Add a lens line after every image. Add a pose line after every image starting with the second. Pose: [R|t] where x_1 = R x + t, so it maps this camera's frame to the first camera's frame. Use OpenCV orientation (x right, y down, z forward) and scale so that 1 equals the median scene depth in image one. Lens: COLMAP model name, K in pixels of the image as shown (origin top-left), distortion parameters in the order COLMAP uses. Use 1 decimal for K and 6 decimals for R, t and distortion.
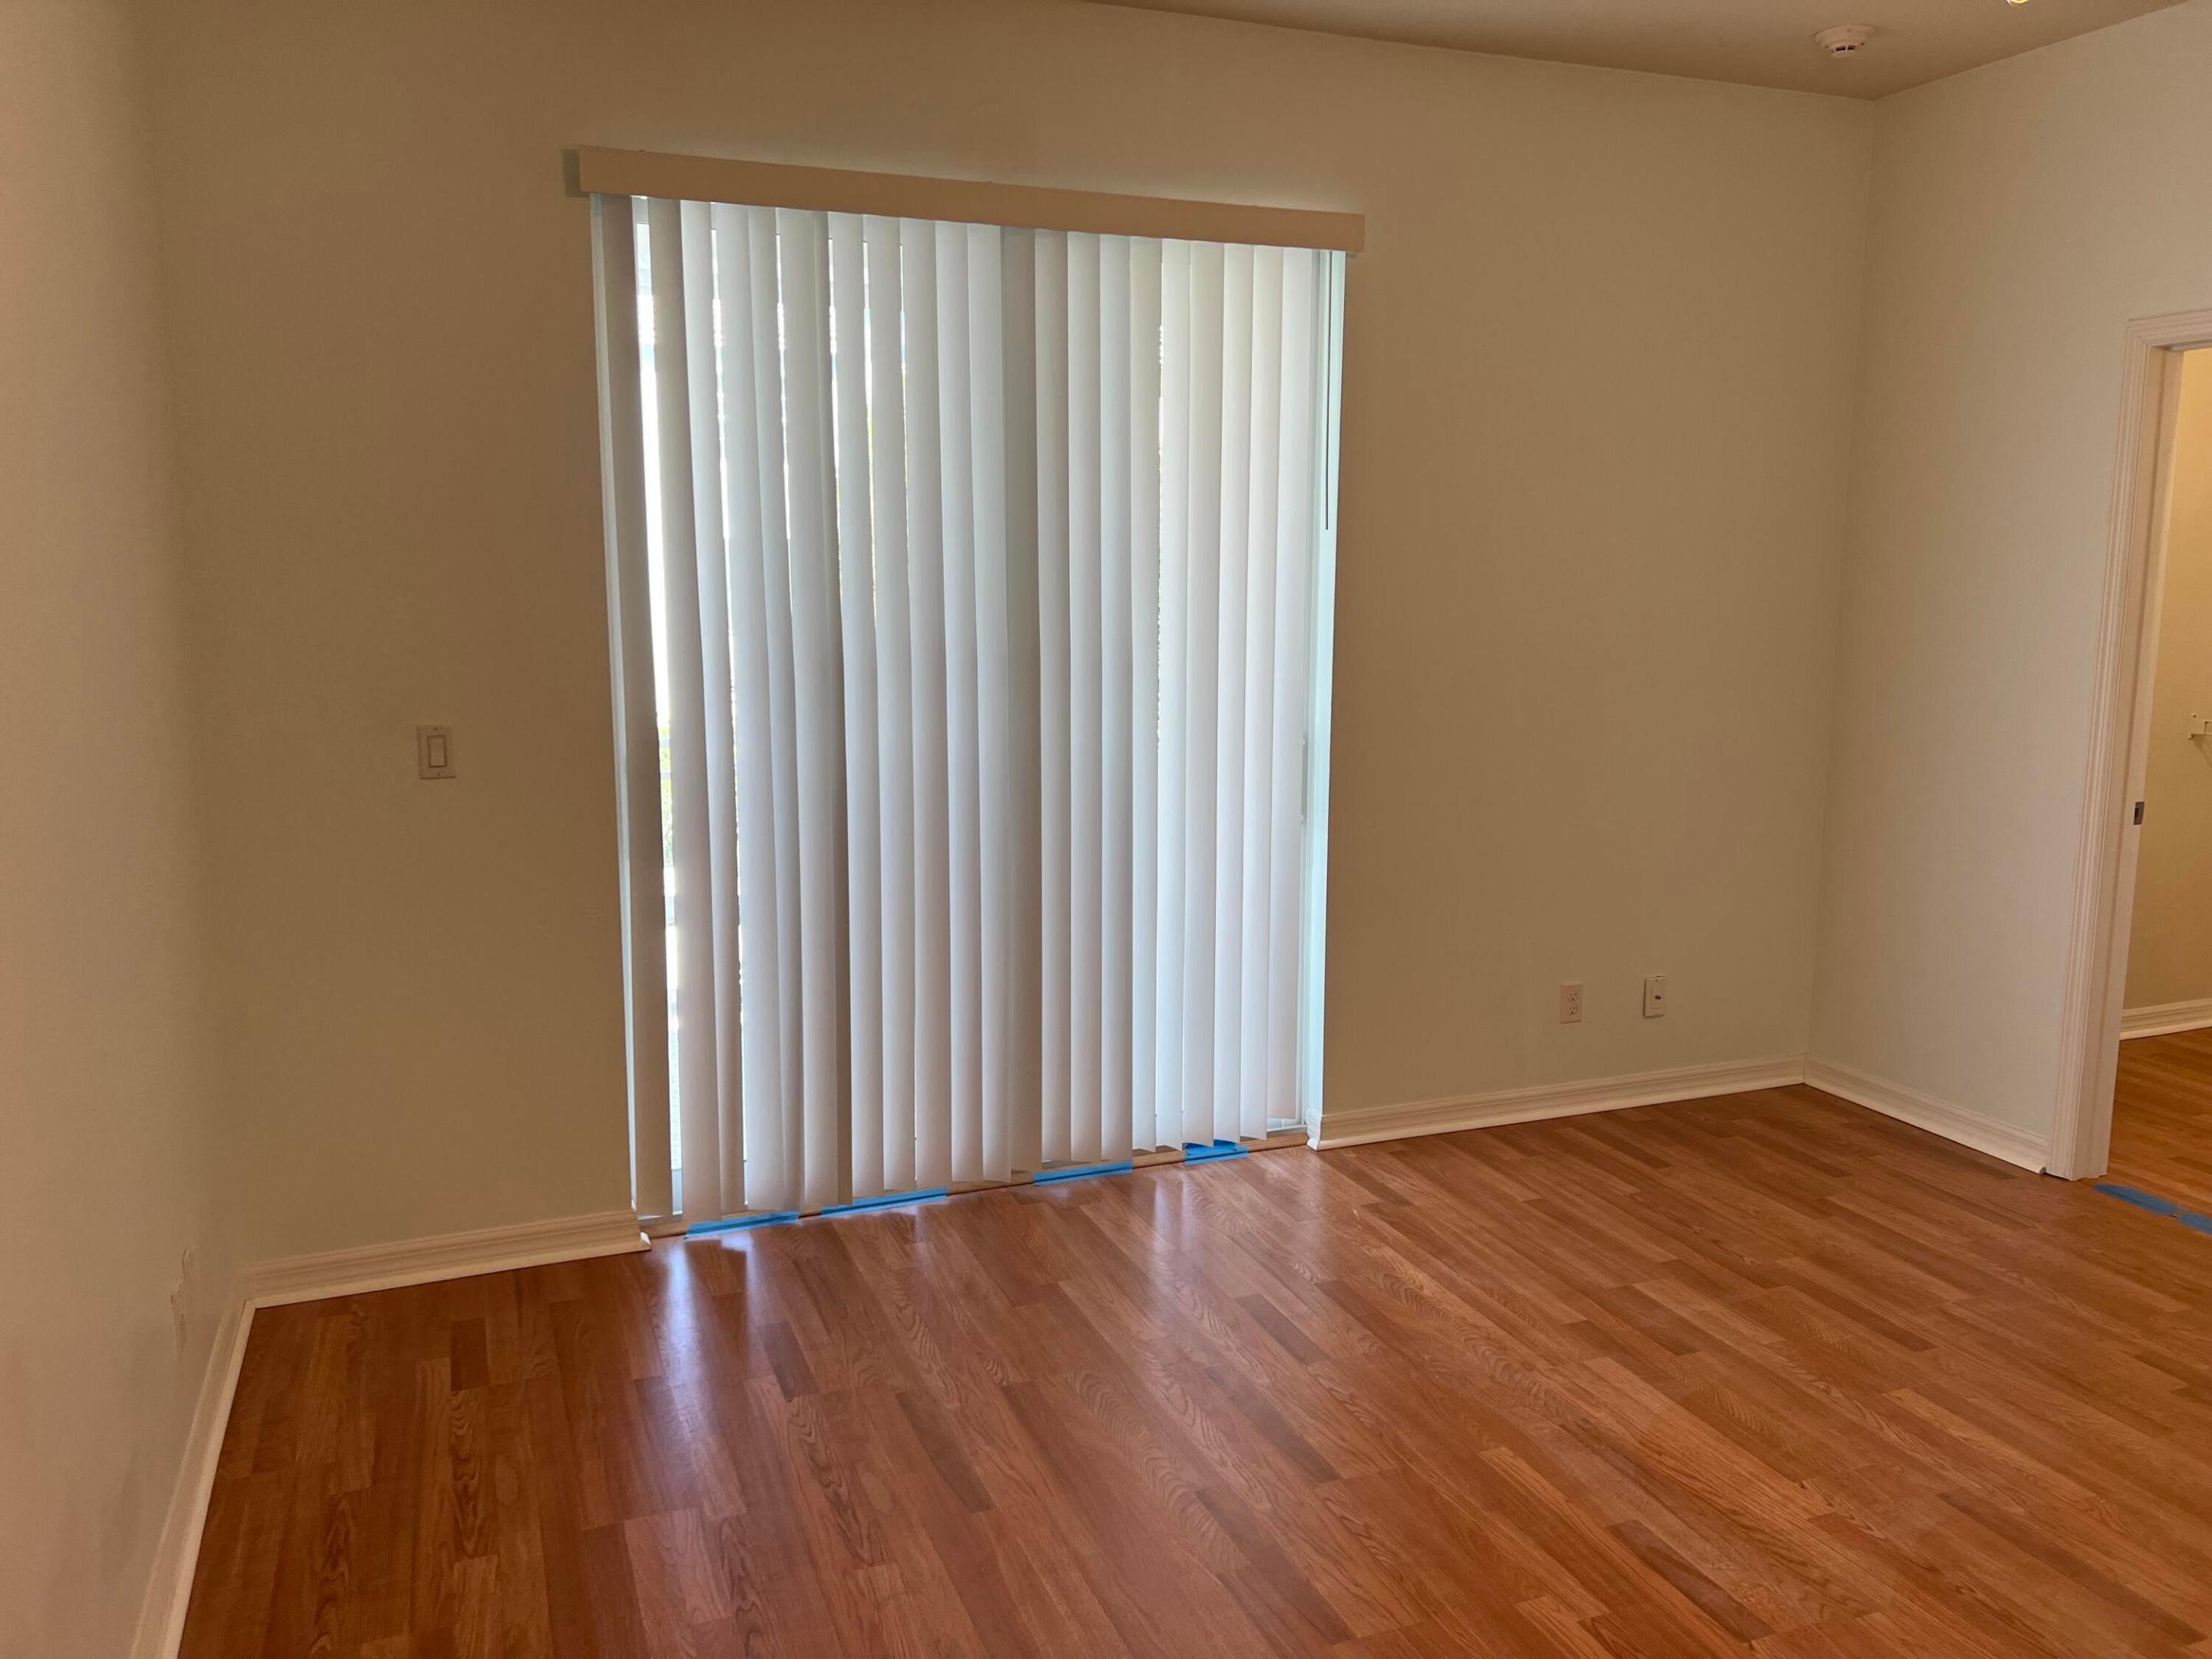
lens RADIAL K [[1674.5, 0, 1105.3], [0, 1674.5, 824.3], [0, 0, 1]] dist [0.026220, -0.011283]
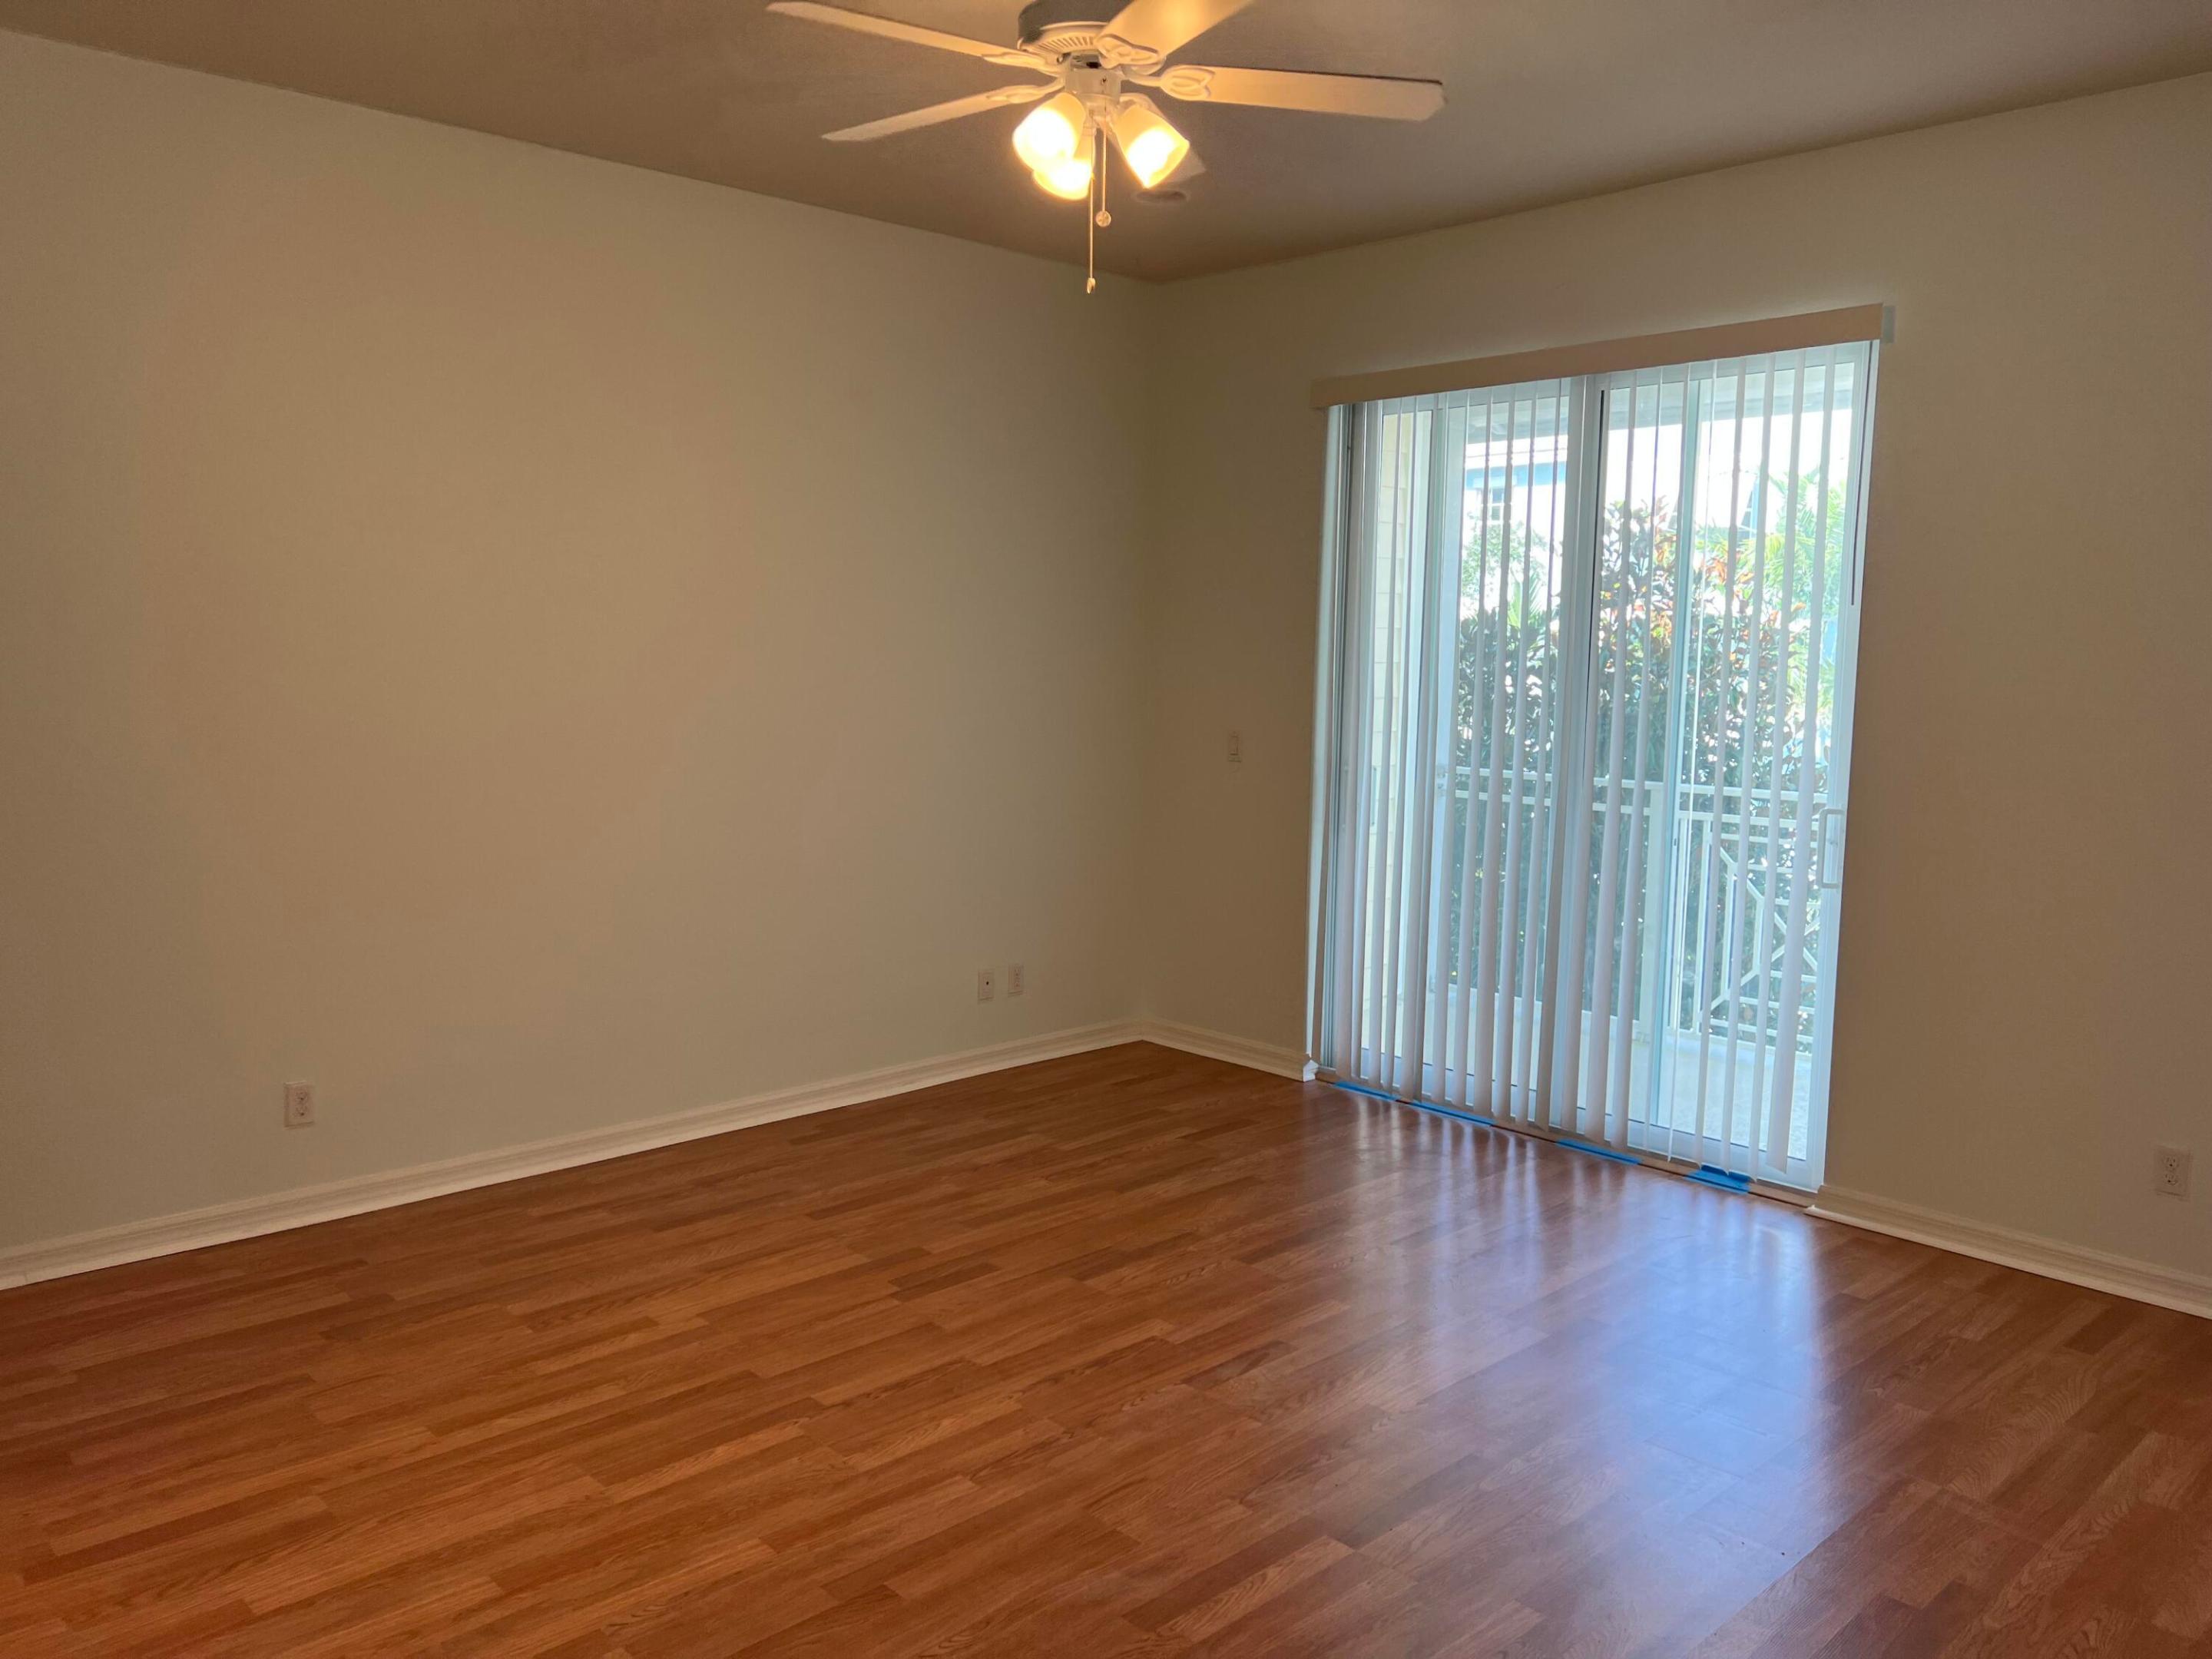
lens RADIAL K [[1674.5, 0, 1103.2], [0, 1674.5, 832.9], [0, 0, 1]] dist [0.026220, -0.011283]
pose [[0.373210, 0.111311, -0.921045, 1.116568], [-0.159519, 0.985690, 0.054486, -0.026783], [0.913930, 0.126589, 0.385625, 0.232878]]
